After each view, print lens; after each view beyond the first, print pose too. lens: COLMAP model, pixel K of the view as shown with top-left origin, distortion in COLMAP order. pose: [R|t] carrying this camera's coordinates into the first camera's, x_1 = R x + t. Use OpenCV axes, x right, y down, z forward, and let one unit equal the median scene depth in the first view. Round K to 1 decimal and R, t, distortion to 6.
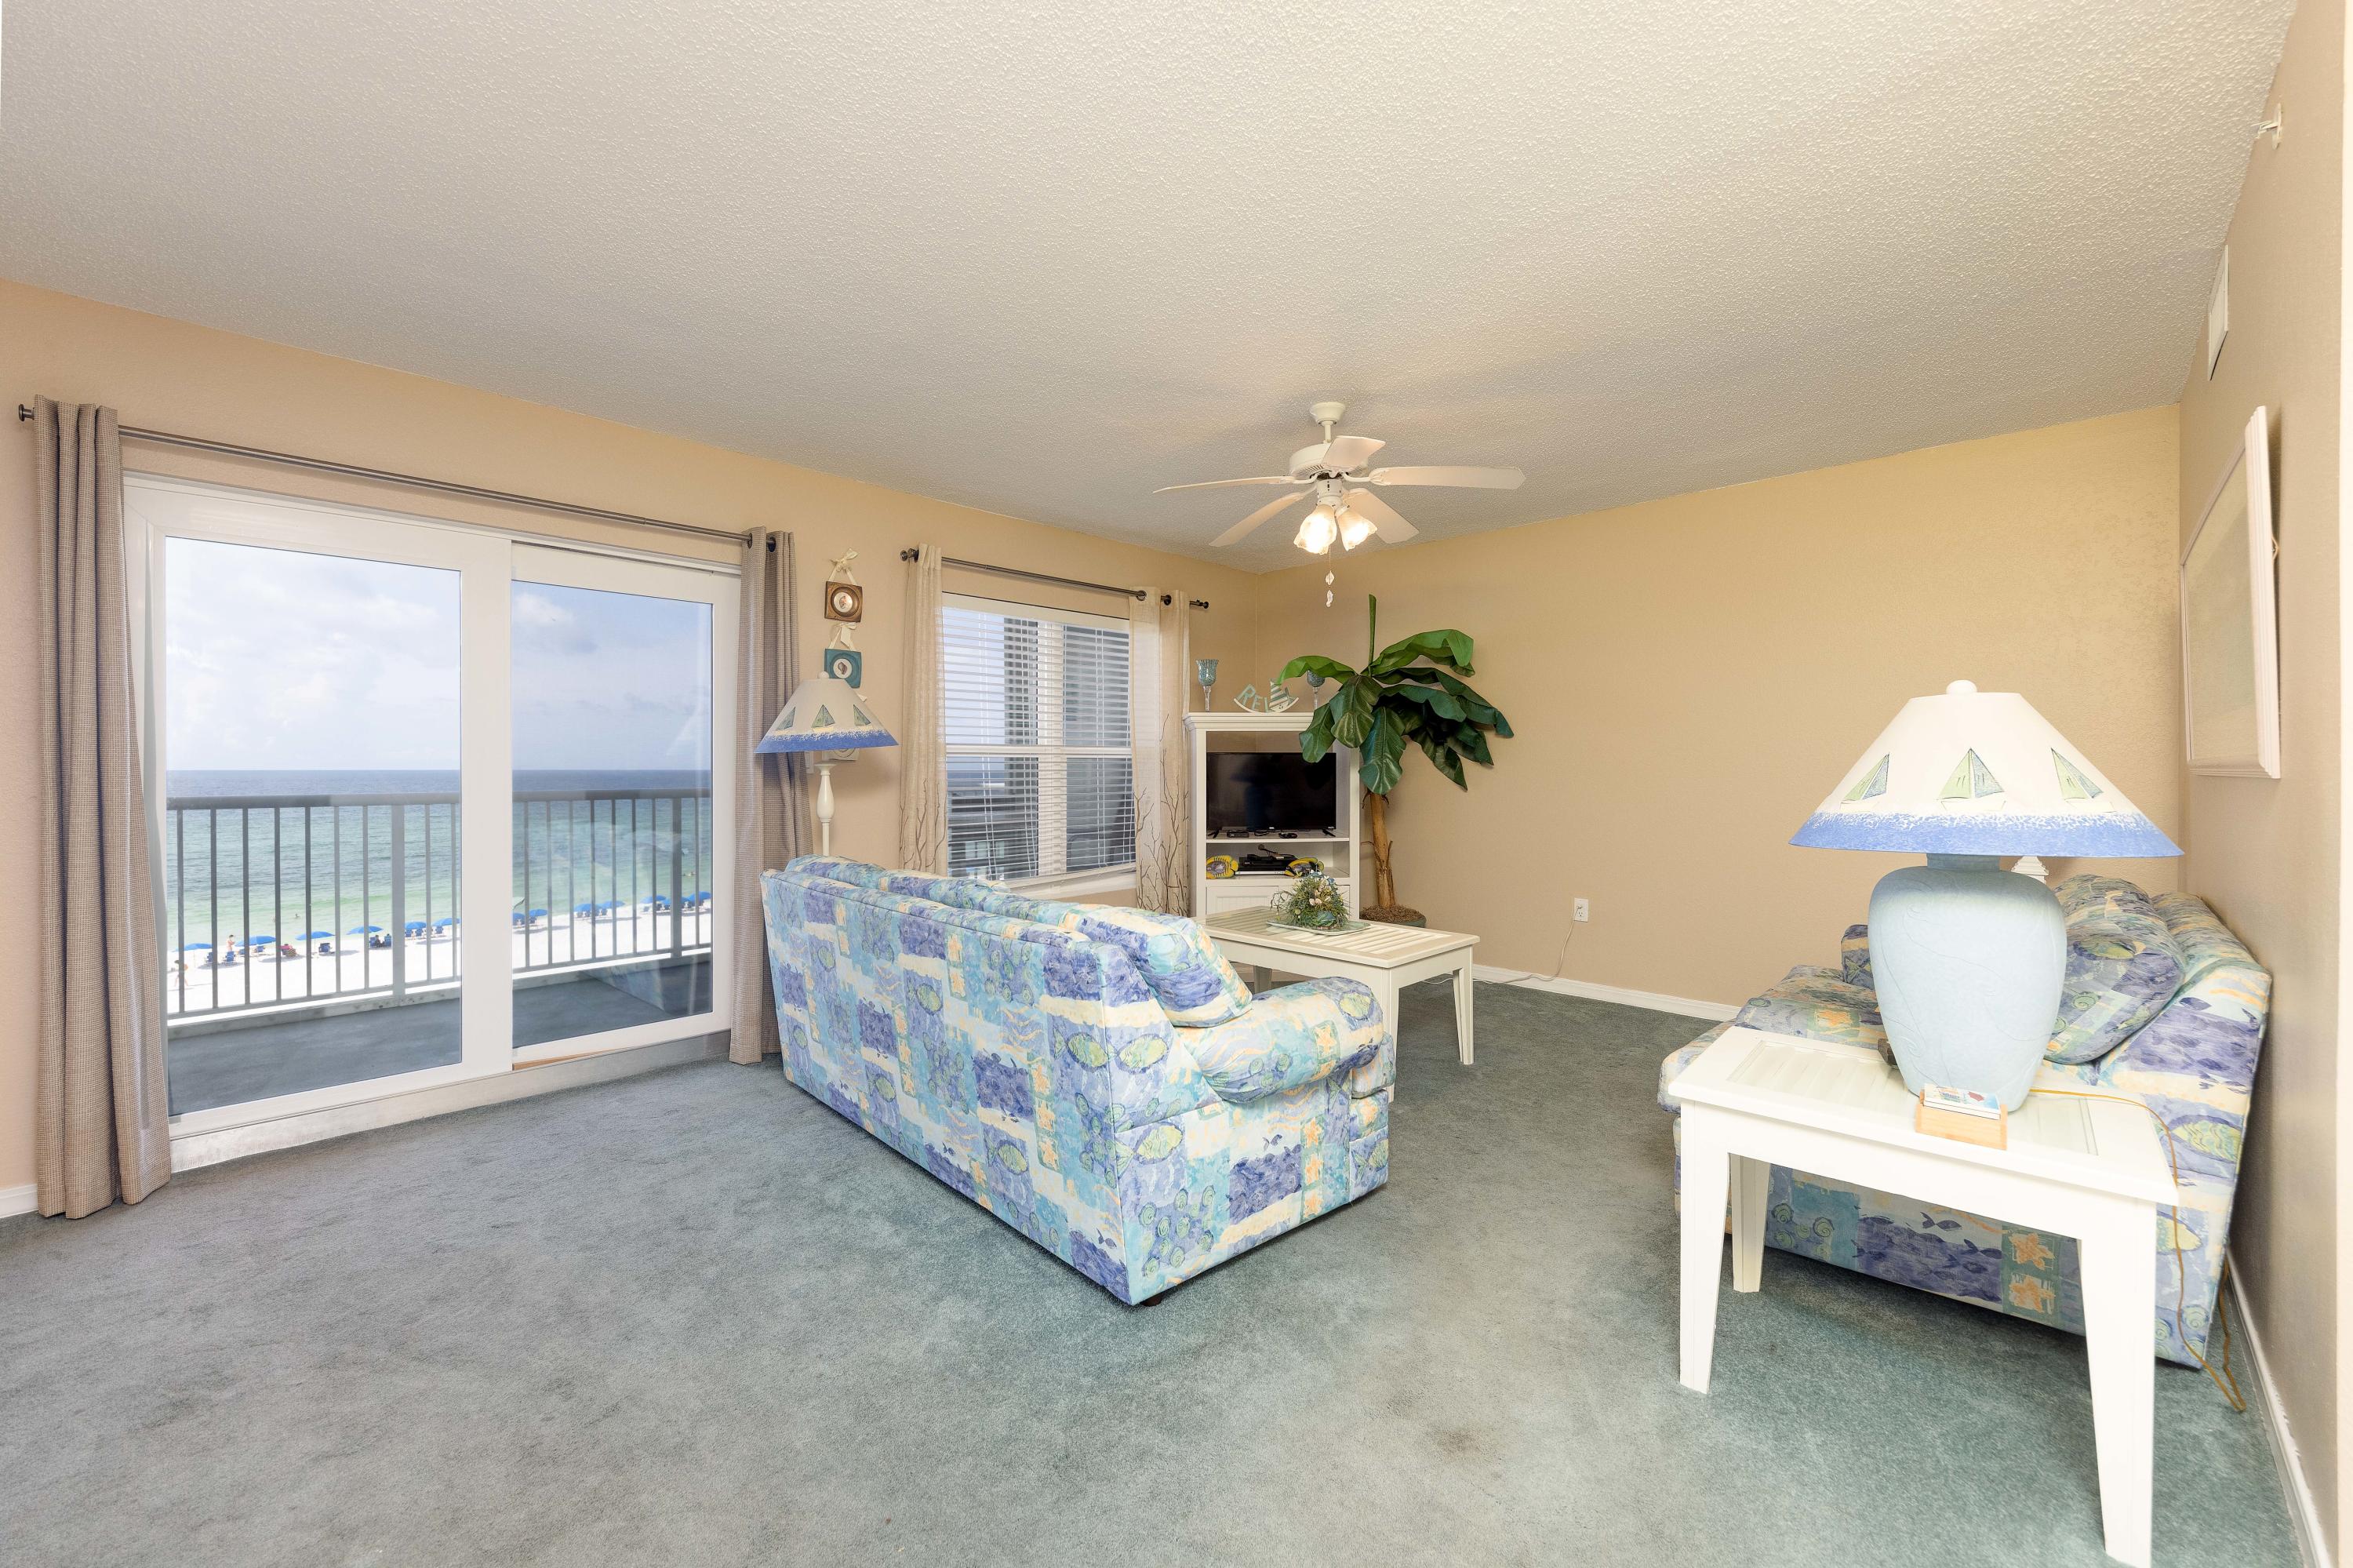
lens RADIAL K [[911.9, 0, 1160.6], [0, 911.9, 774.2], [0, 0, 1]] dist [0.004536, -0.000038]
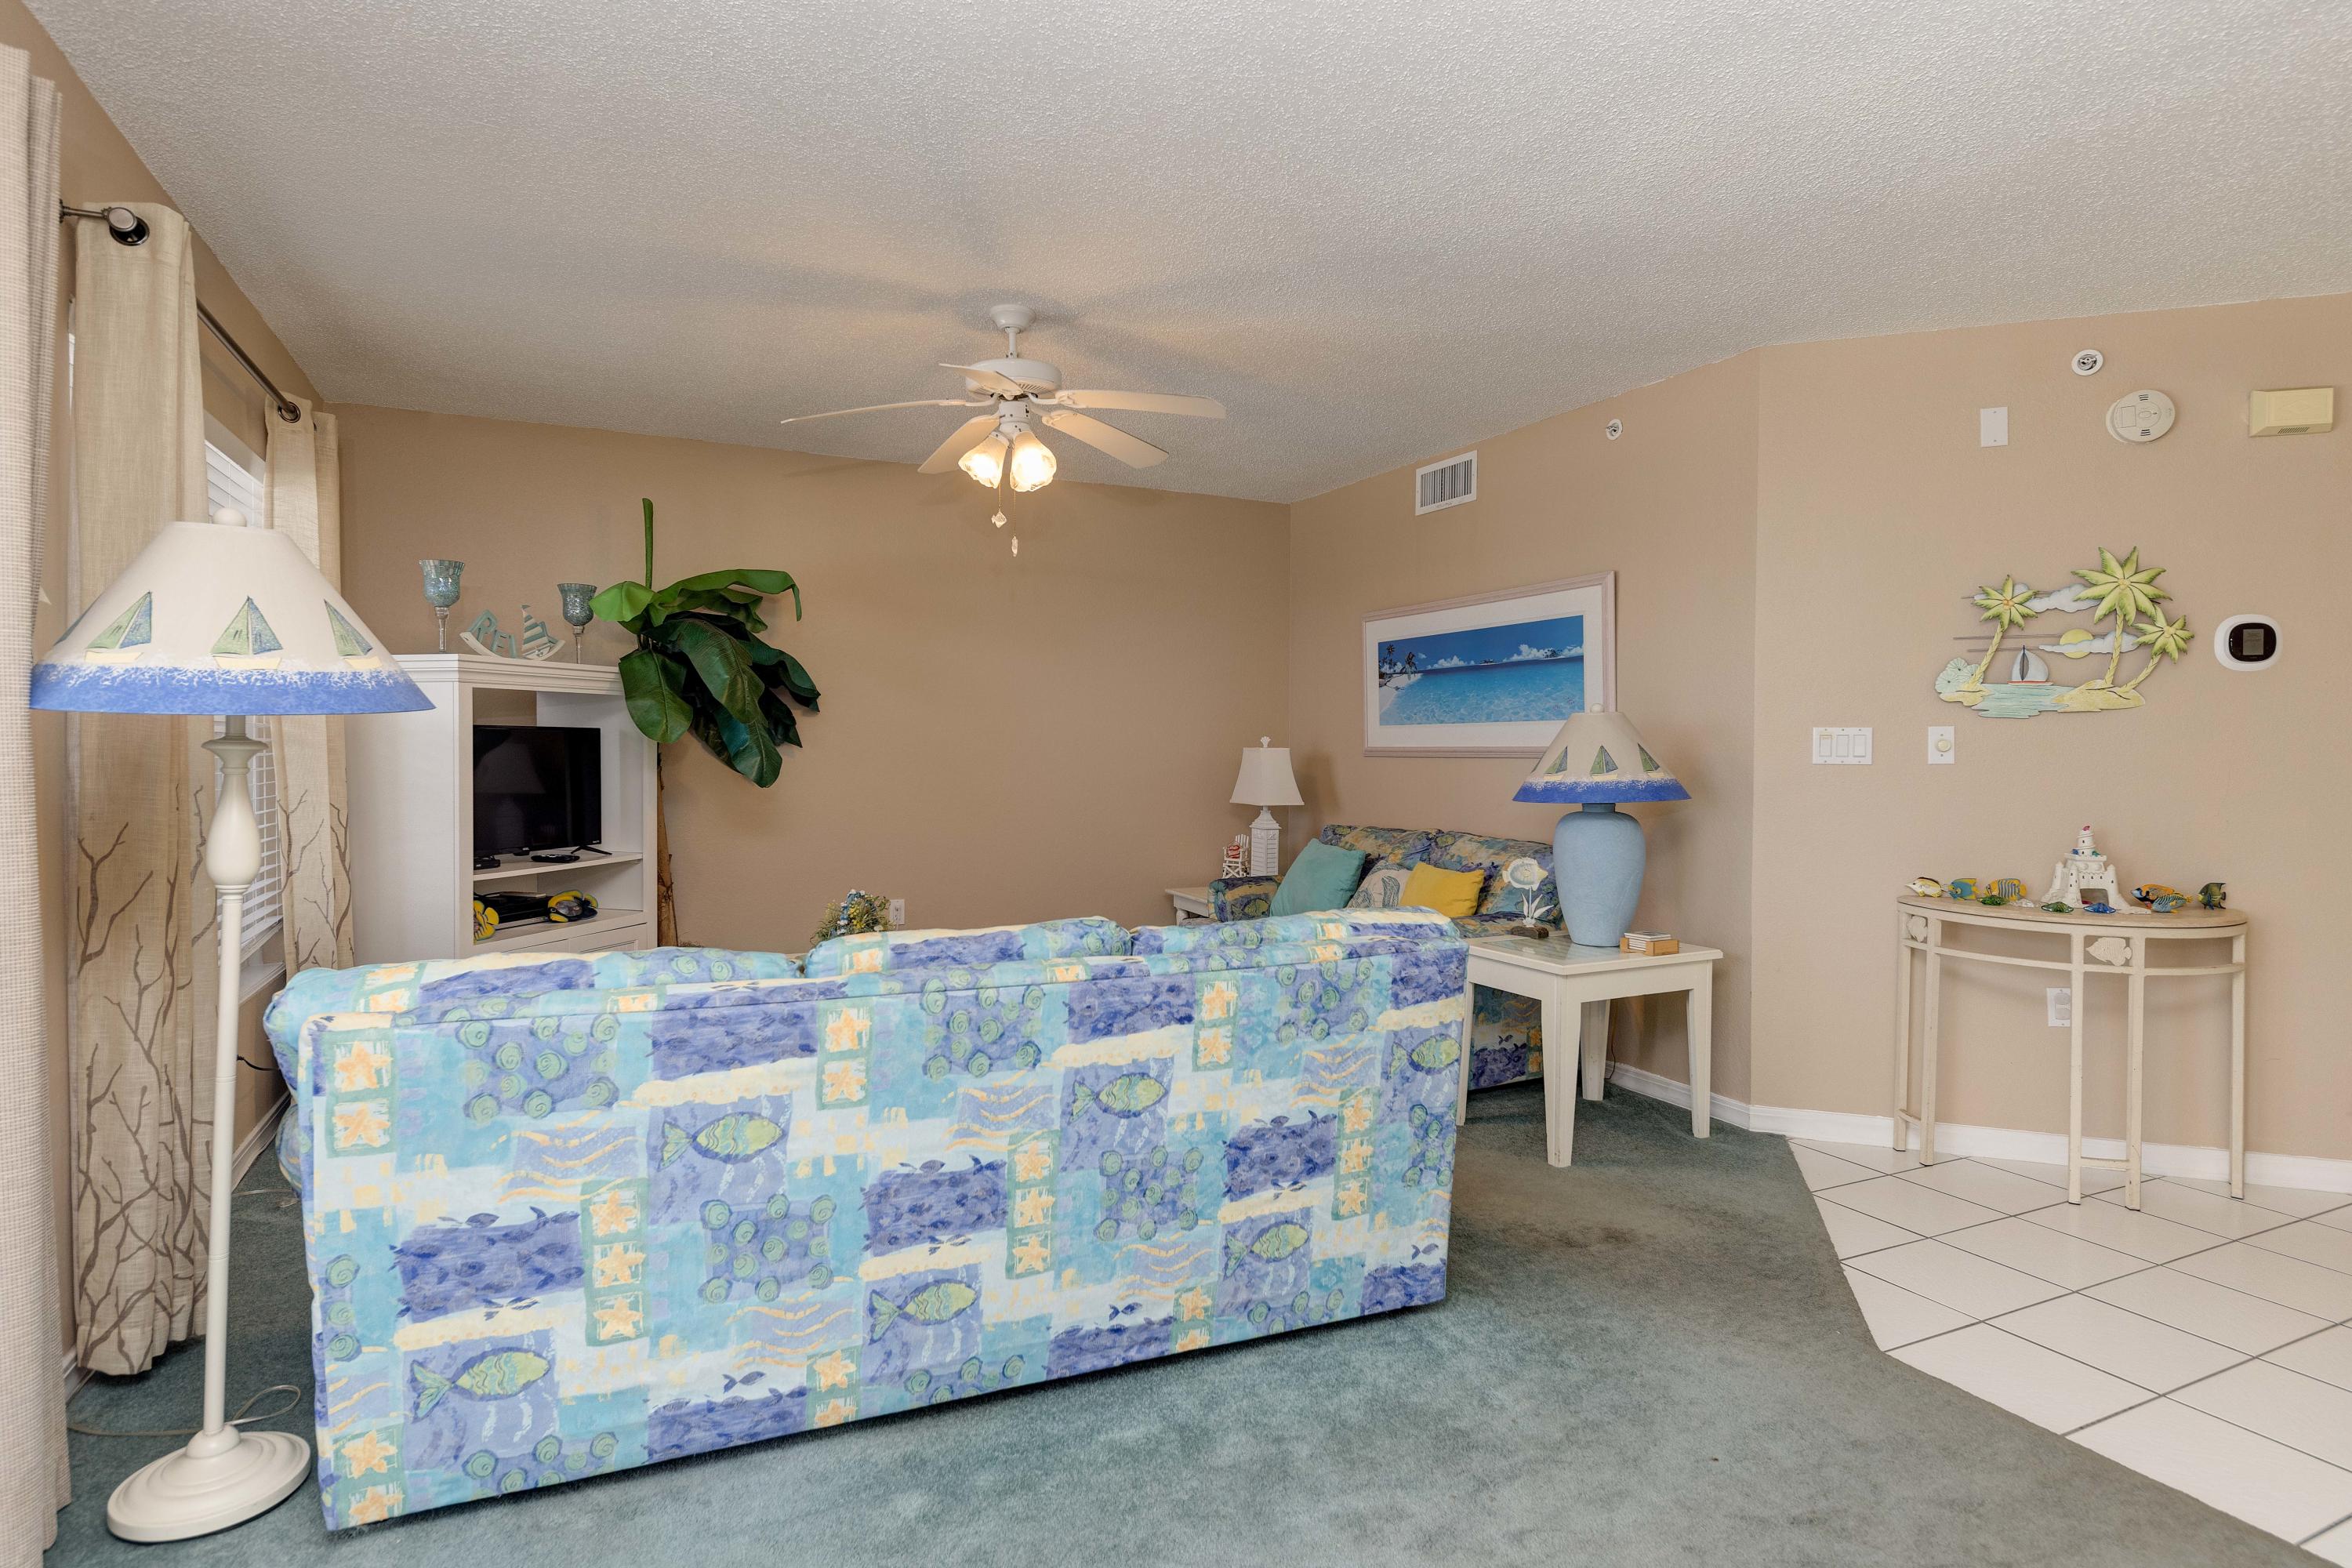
lens RADIAL K [[1241.0, 0, 1172.2], [0, 1241.0, 775.5], [0, 0, 1]] dist [-0.001230, -0.000149]
pose [[0.339967, -0.018165, 0.940262, -1.173550], [0.006042, 0.999835, 0.017131, -0.007723], [-0.940418, -0.000143, 0.340021, 0.695698]]
